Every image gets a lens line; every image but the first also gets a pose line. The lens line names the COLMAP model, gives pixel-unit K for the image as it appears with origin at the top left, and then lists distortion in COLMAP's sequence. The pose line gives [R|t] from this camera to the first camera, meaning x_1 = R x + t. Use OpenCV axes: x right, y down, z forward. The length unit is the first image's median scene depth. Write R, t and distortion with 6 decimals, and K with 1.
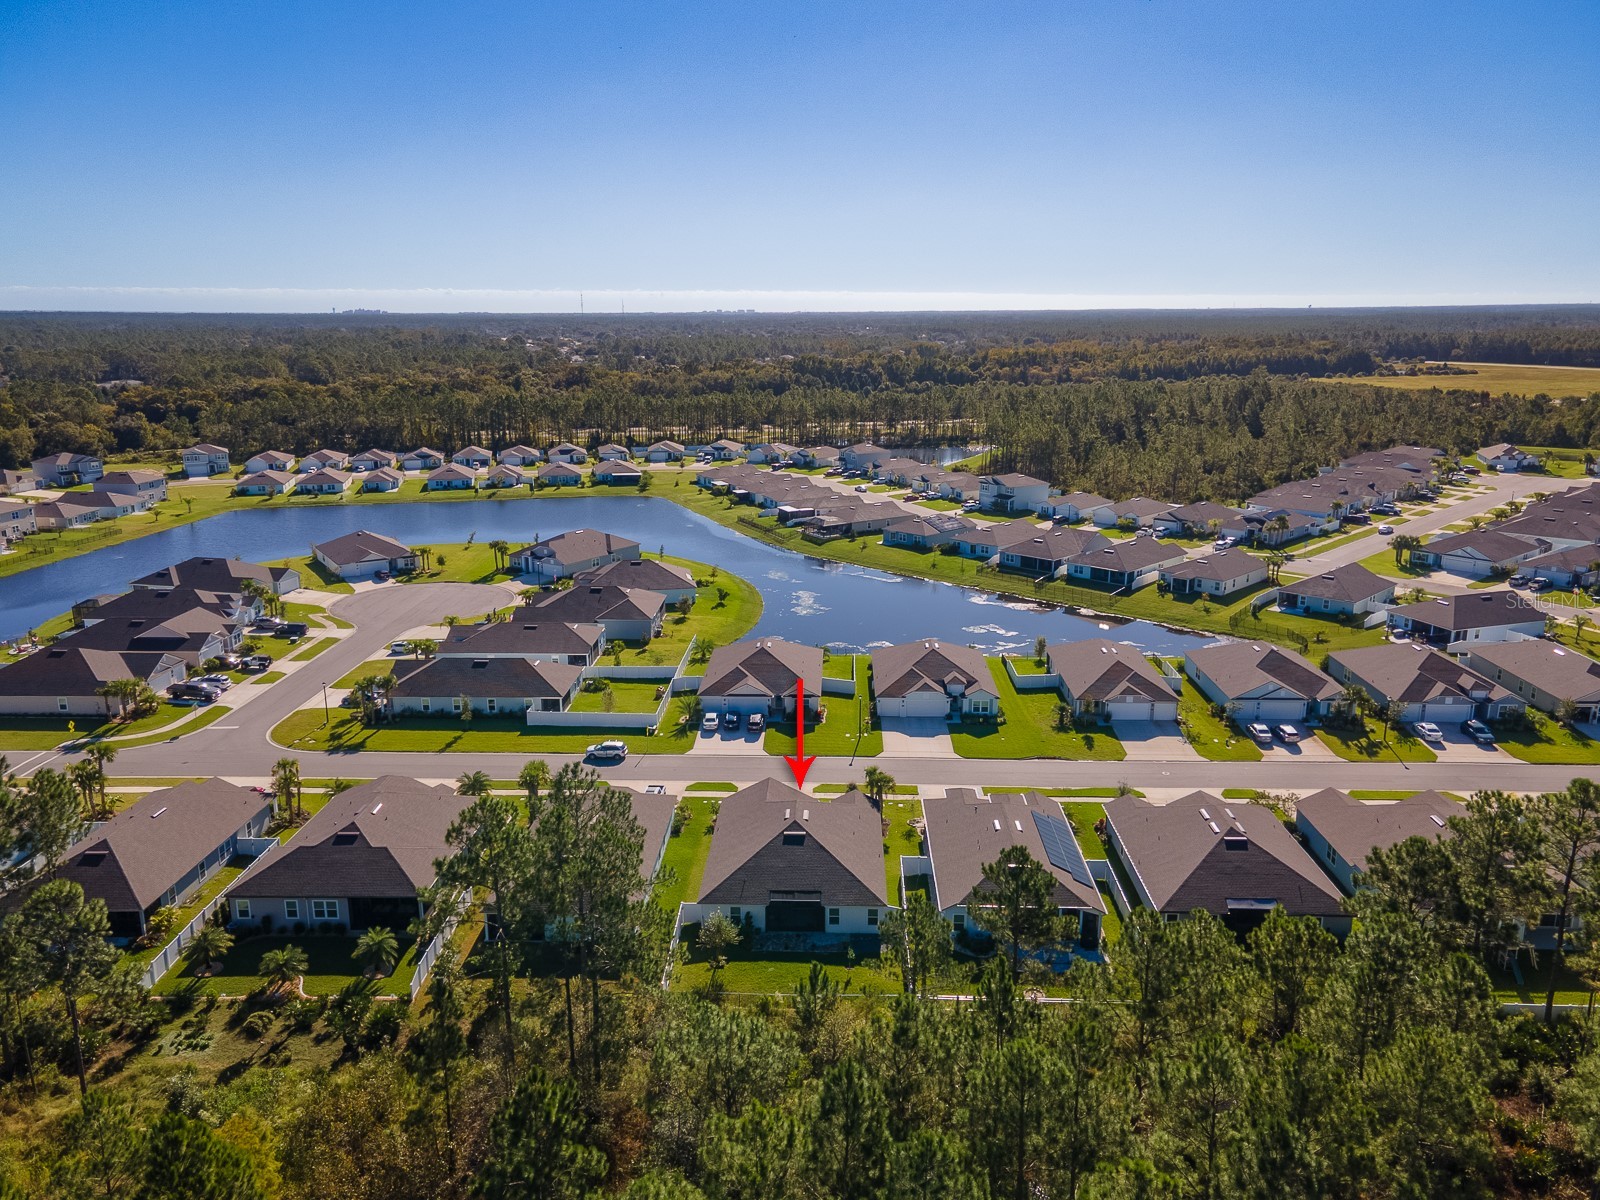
lens RADIAL K [[1159.6, 0, 800.0], [0, 1159.6, 600.0], [0, 0, 1]] dist [0.030345, 0.023703]
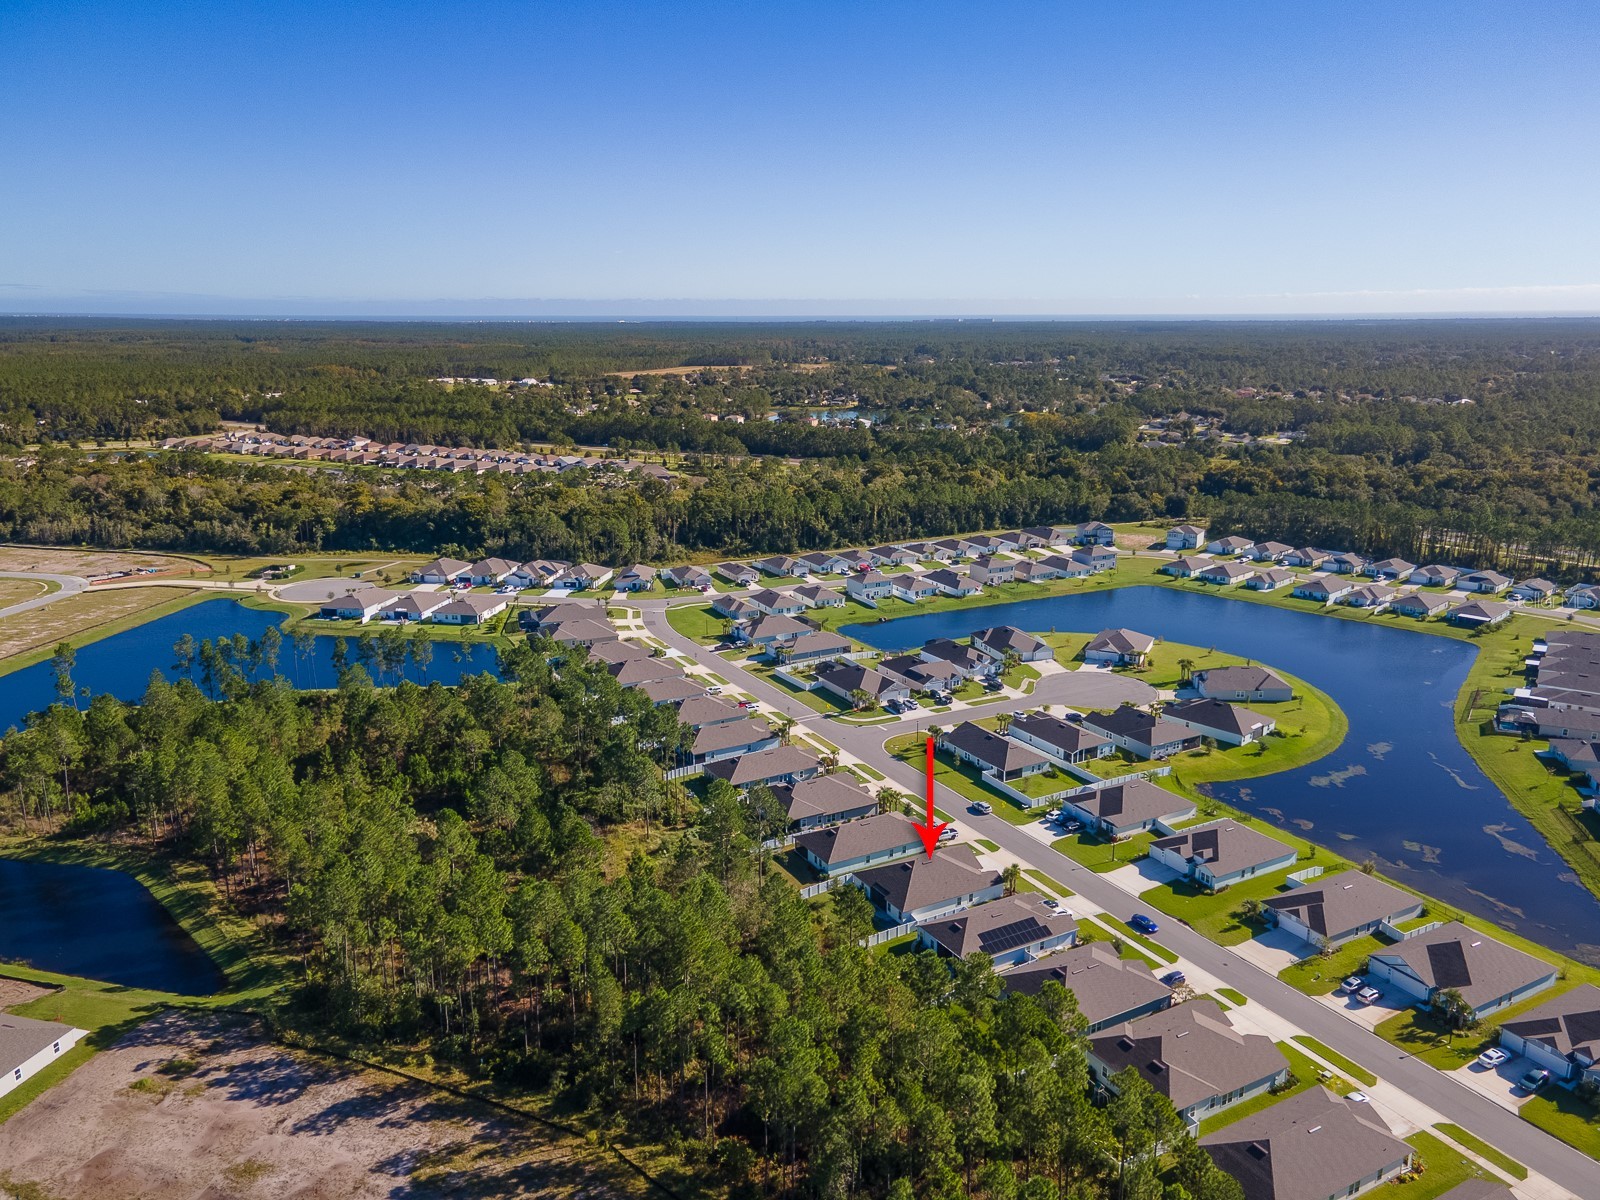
lens RADIAL K [[1159.6, 0, 800.0], [0, 1159.6, 600.0], [0, 0, 1]] dist [0.030345, 0.023703]
pose [[0.522204, 0.201953, -0.828564, 0.979049], [-0.207085, 0.972506, 0.106522, -0.272362], [0.827296, 0.115957, 0.549668, -0.177213]]
